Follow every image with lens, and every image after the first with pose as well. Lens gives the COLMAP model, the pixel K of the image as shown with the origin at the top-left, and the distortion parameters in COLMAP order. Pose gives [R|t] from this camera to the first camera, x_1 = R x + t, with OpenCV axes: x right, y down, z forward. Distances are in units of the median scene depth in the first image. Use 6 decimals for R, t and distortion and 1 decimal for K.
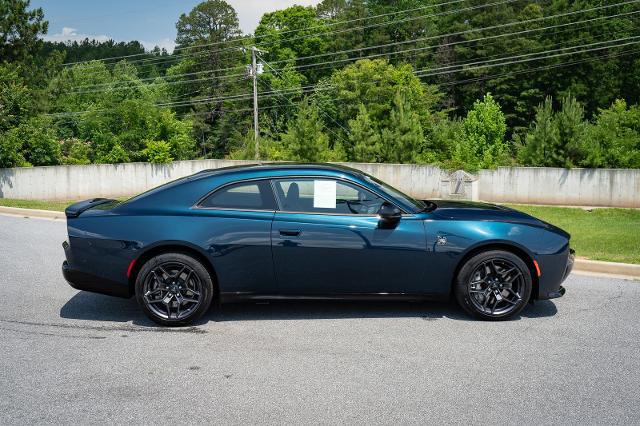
lens RADIAL K [[701.3, 0, 320.0], [0, 701.3, 213.0], [0, 0, 1]] dist [0.004734, -0.012106]
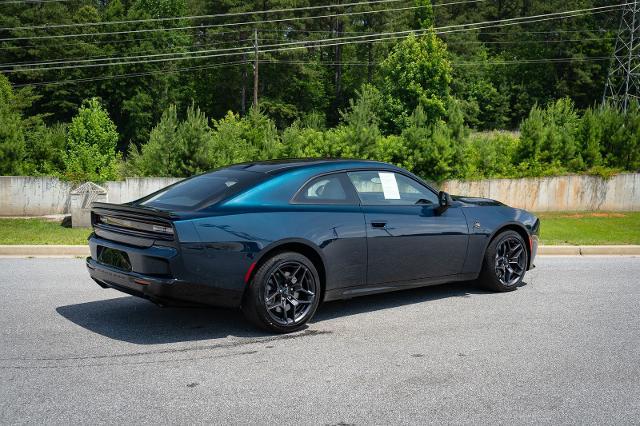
lens RADIAL K [[763.7, 0, 320.0], [0, 763.7, 213.0], [0, 0, 1]] dist [0.007147, -0.025441]
pose [[0.792528, -0.037845, 0.608660, -0.134094], [0.054025, 0.998505, -0.008261, 0.002825], [-0.607438, 0.039430, 0.793388, 0.030662]]
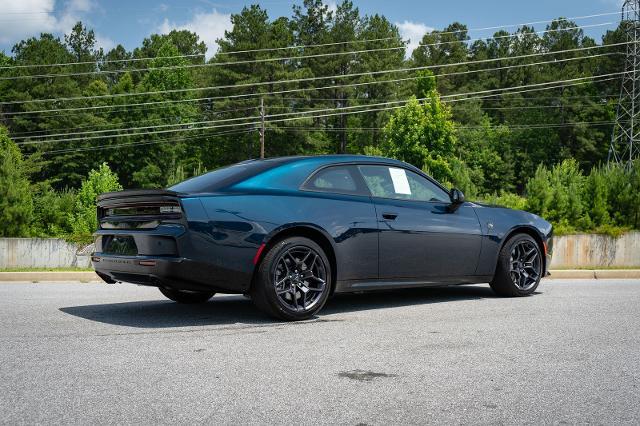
lens RADIAL K [[763.7, 0, 320.0], [0, 763.7, 213.0], [0, 0, 1]] dist [0.007147, -0.025441]
pose [[0.797534, 0.013993, 0.603112, -0.132827], [0.064905, 0.991938, -0.108842, 0.022069], [-0.599772, 0.125950, 0.790196, 0.035465]]
